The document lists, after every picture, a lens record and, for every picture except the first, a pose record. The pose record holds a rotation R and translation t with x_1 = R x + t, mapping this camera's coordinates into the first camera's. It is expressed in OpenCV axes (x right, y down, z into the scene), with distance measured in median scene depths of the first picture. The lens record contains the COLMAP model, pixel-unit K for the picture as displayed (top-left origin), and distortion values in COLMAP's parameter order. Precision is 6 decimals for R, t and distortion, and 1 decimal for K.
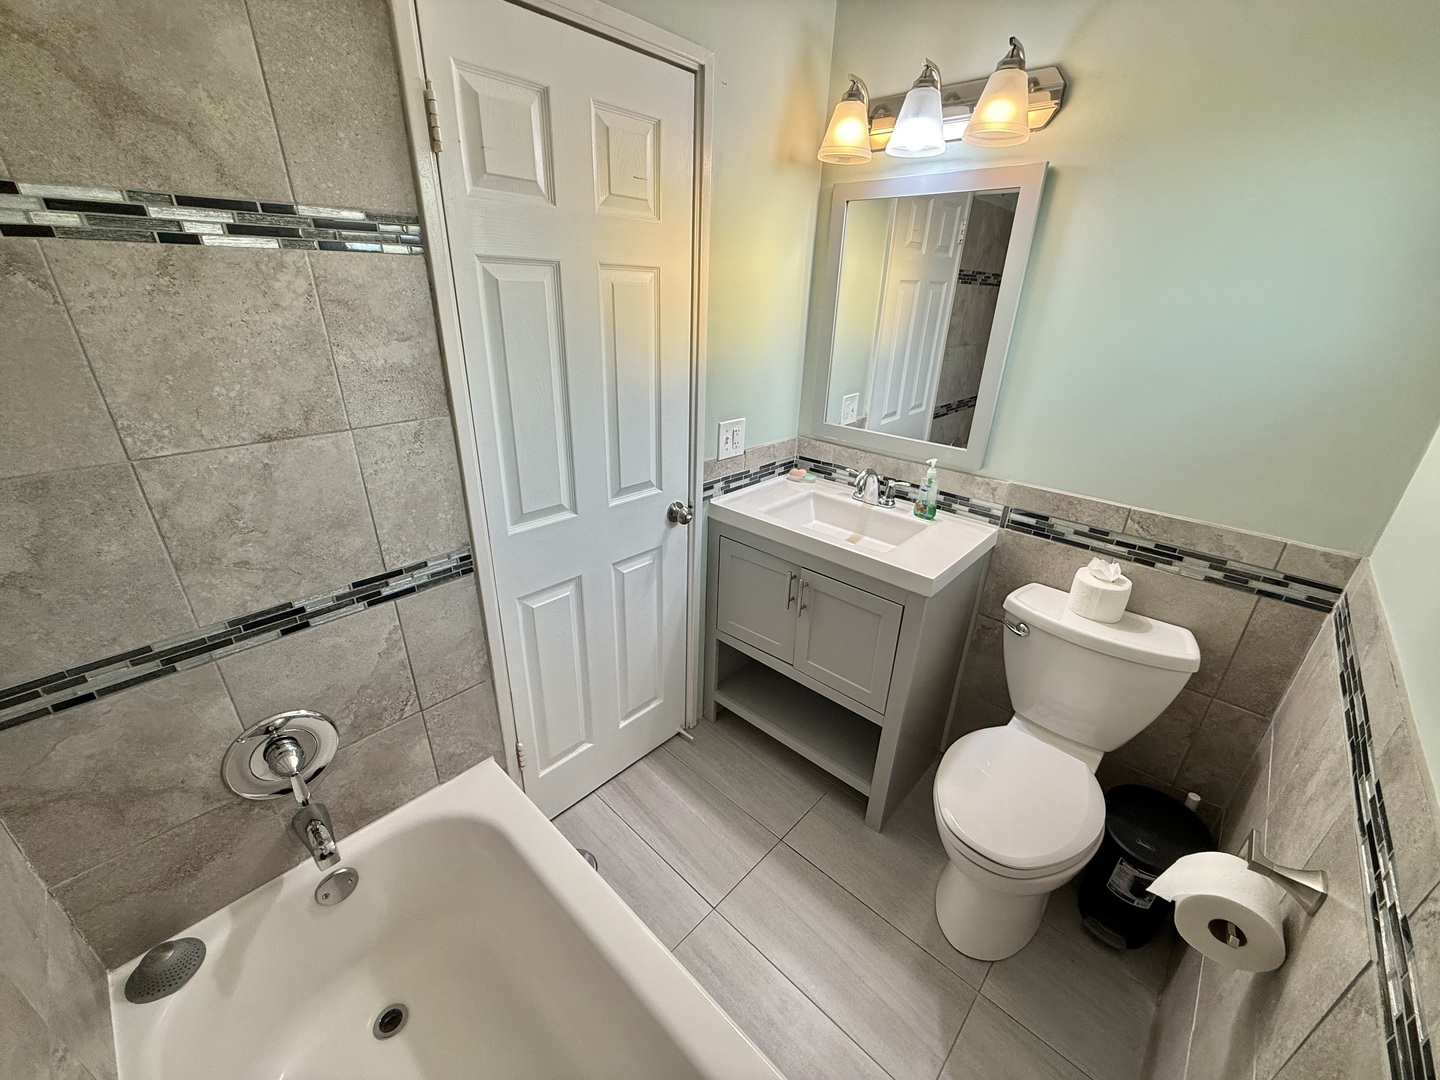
lens RADIAL K [[573.8, 0, 717.5], [0, 573.8, 540.8], [0, 0, 1]] dist [-0.001764, -0.000007]
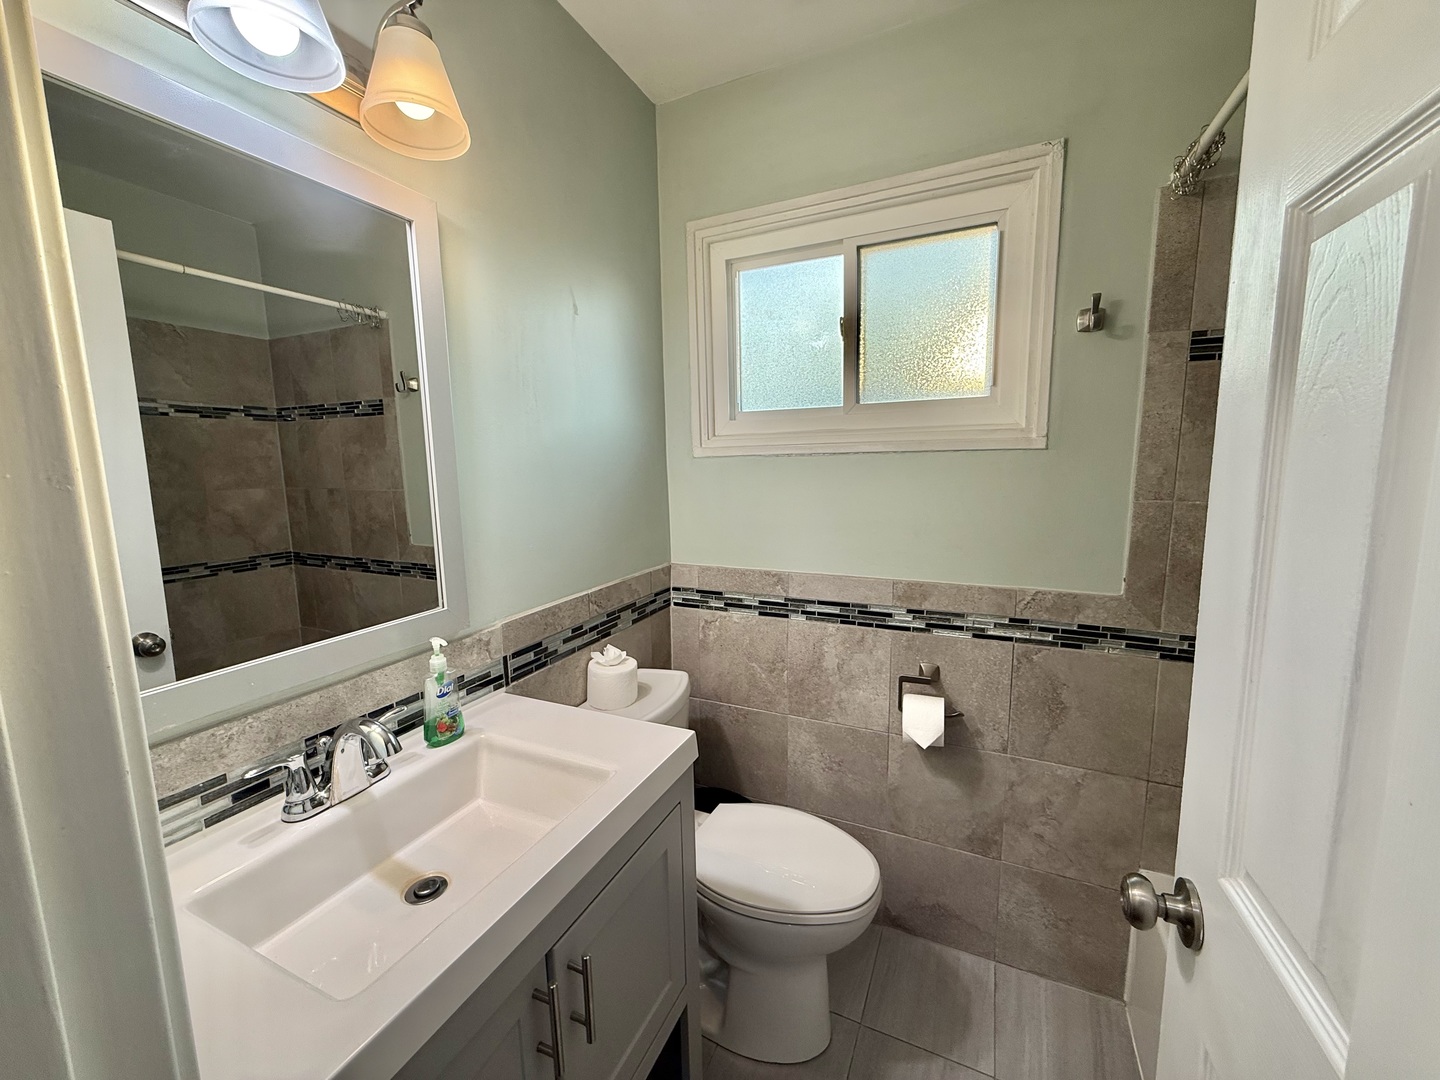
lens RADIAL K [[573.8, 0, 717.5], [0, 573.8, 540.8], [0, 0, 1]] dist [-0.001764, -0.000007]
pose [[-0.315690, -0.153243, 0.936406, -0.262611], [0.389642, 0.878891, 0.275190, -0.310256], [-0.865170, 0.451738, -0.217747, 0.938545]]
